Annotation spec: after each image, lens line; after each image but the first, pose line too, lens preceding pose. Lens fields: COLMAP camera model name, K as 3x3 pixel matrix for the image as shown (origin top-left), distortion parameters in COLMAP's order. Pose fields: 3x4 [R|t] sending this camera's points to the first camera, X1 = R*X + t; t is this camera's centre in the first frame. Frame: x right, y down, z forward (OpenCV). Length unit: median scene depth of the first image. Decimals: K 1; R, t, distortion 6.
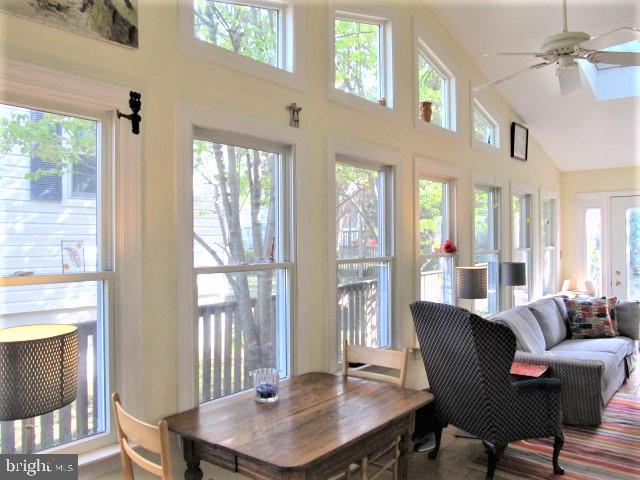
lens RADIAL K [[522.9, 0, 324.1], [0, 522.9, 240.9], [0, 0, 1]] dist [-0.069281, 0.030171]
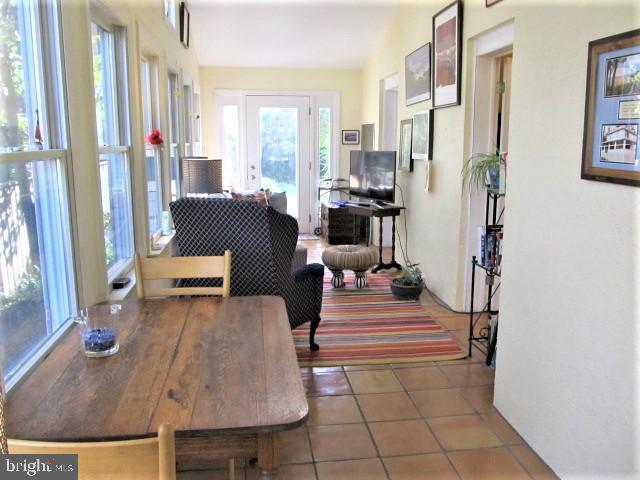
lens RADIAL K [[522.9, 0, 319.4], [0, 522.9, 240.2], [0, 0, 1]] dist [-0.069281, 0.030171]
pose [[0.699490, -0.123698, 0.703856, -0.194776], [-0.007240, 0.983629, 0.180061, 0.021926], [-0.714606, -0.131046, 0.687143, 0.191602]]
